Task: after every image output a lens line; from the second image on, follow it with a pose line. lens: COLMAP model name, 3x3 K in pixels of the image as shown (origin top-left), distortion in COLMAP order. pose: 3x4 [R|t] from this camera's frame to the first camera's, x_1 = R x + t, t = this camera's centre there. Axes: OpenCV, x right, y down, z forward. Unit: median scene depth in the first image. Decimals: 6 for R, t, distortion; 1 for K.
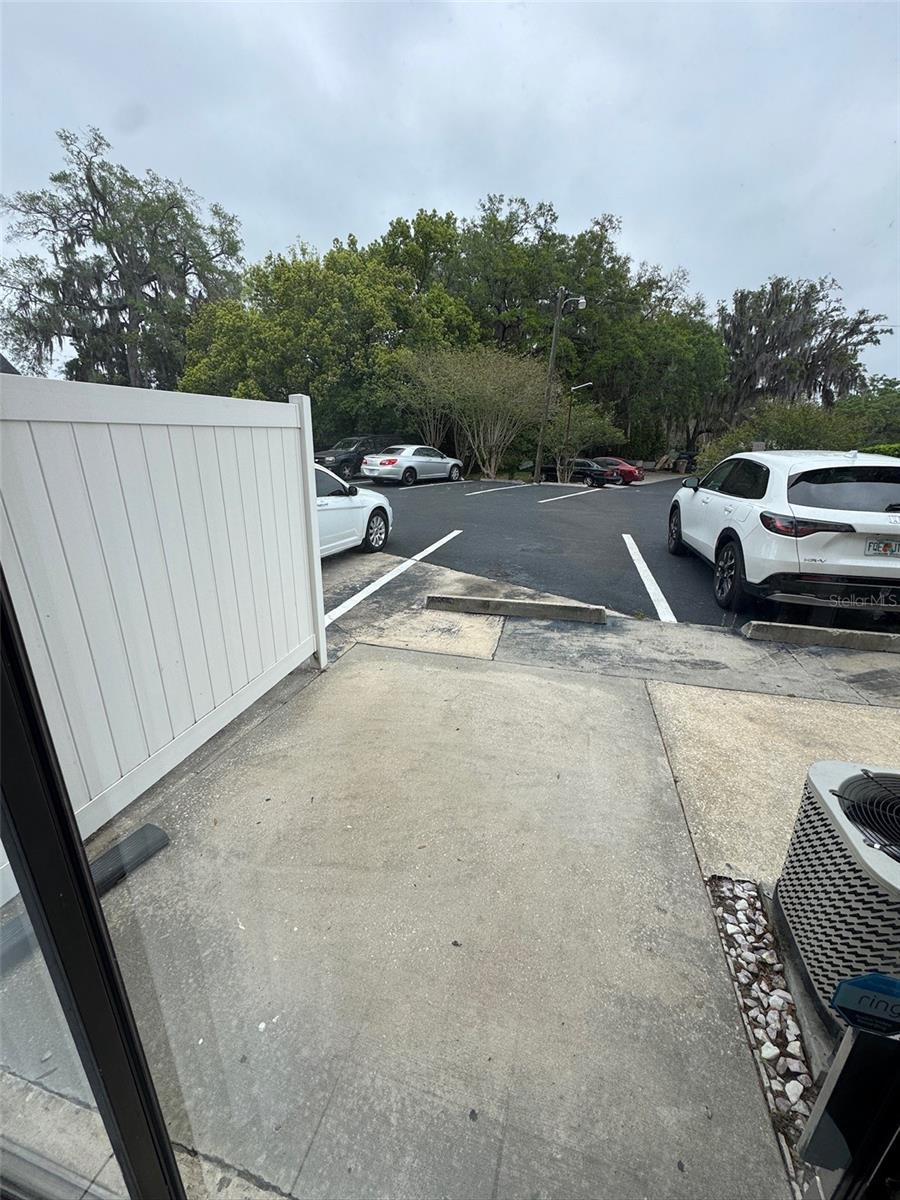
lens RADIAL K [[479.1, 0, 453.7], [0, 479.1, 601.5], [0, 0, 1]] dist [-0.001186, 0.000336]
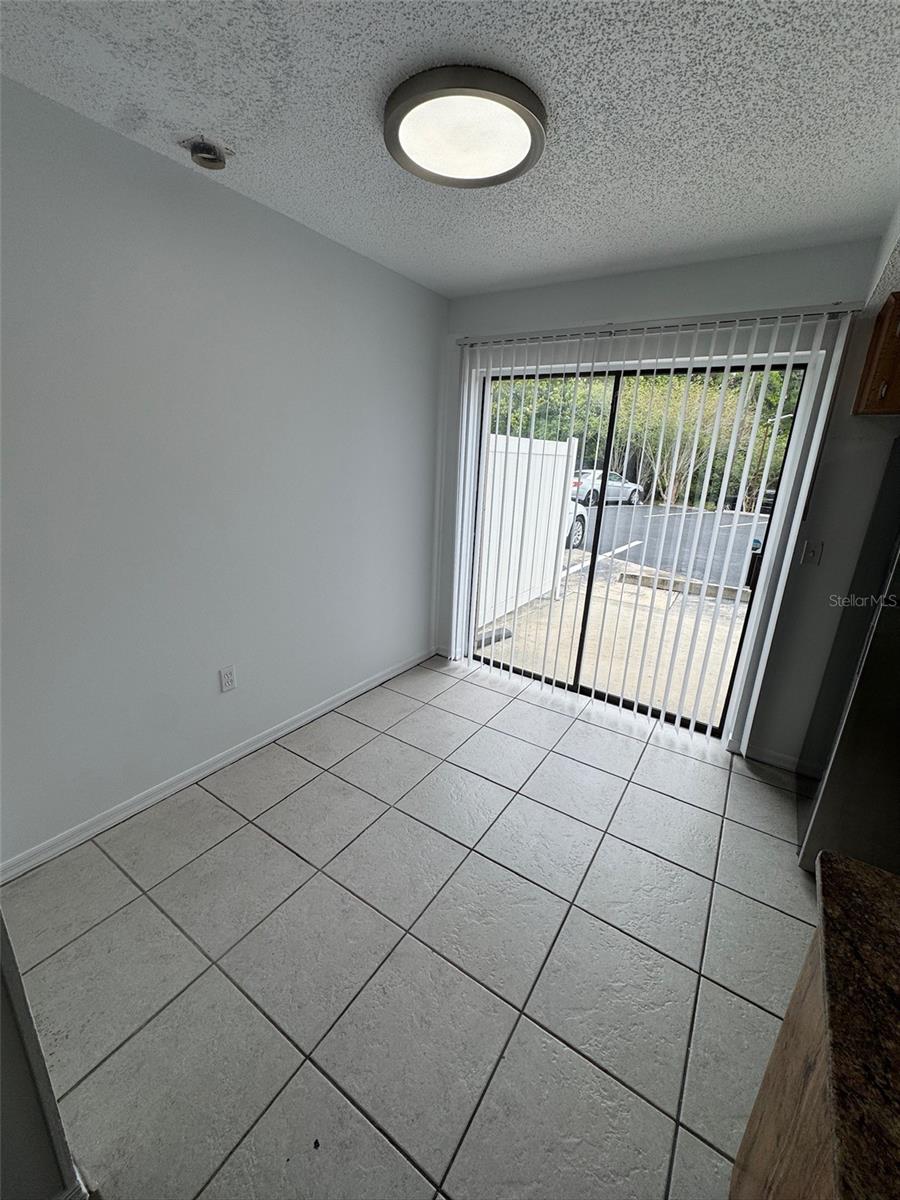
lens RADIAL K [[479.1, 0, 453.7], [0, 479.1, 601.5], [0, 0, 1]] dist [-0.001186, 0.000336]
pose [[0.943650, 0.122650, -0.307380, -0.022041], [-0.136877, 0.990271, -0.025073, 0.045544], [0.301314, 0.065733, 0.951257, -0.128952]]
